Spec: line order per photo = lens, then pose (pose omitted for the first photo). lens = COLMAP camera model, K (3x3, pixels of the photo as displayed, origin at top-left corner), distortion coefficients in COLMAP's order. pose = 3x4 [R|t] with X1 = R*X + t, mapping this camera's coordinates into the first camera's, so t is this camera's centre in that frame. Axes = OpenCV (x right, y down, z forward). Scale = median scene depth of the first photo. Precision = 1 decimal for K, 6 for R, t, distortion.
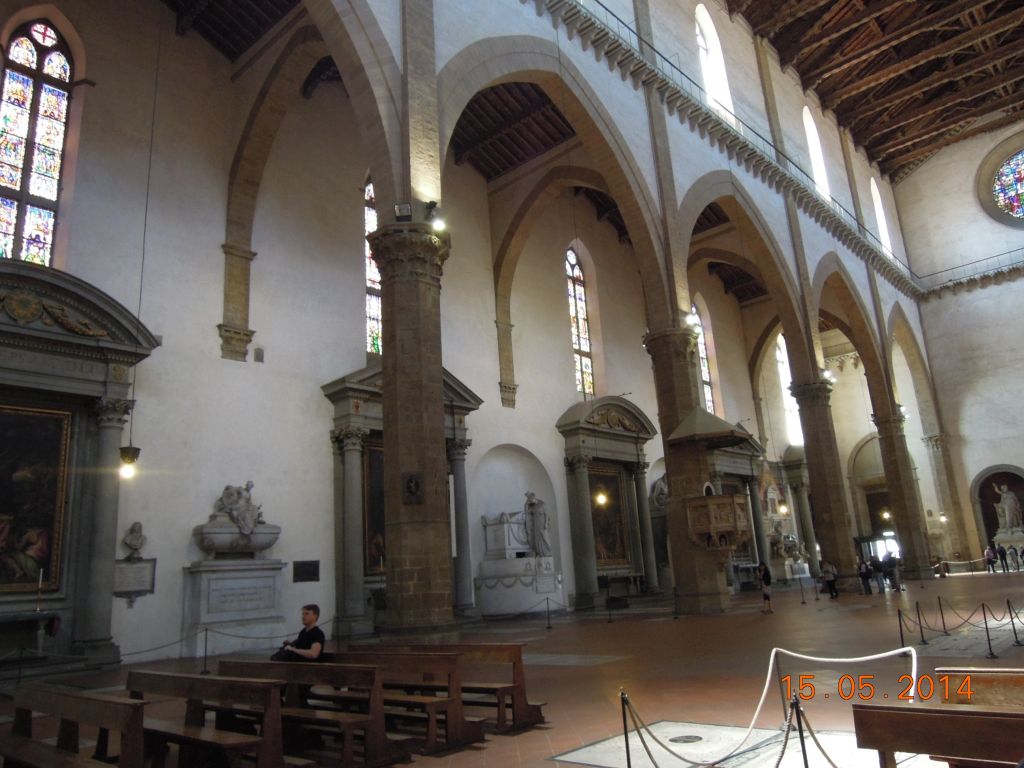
lens RADIAL K [[733.1, 0, 513.9], [0, 733.1, 387.2], [0, 0, 1]] dist [-0.026554, 0.000048]
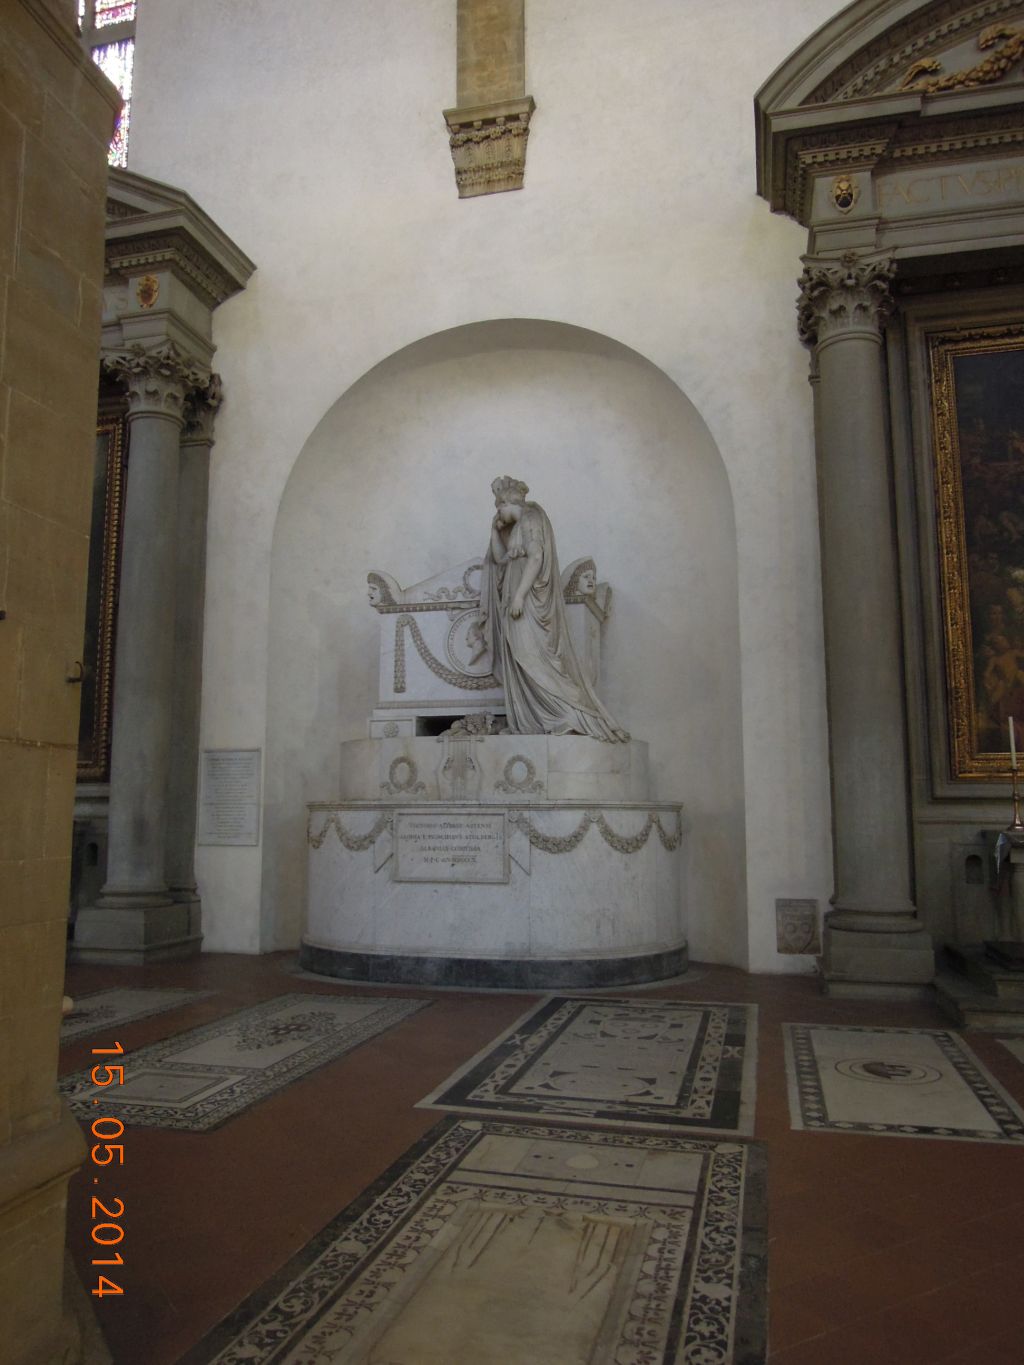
lens RADIAL K [[977.2, 0, 519.8], [0, 977.2, 684.7], [0, 0, 1]] dist [-0.026554, 0.000048]
pose [[0.495103, -0.047745, -0.867522, 0.312902], [0.190828, 0.980083, 0.054968, 0.195375], [0.847619, -0.192762, 0.494353, 0.832402]]
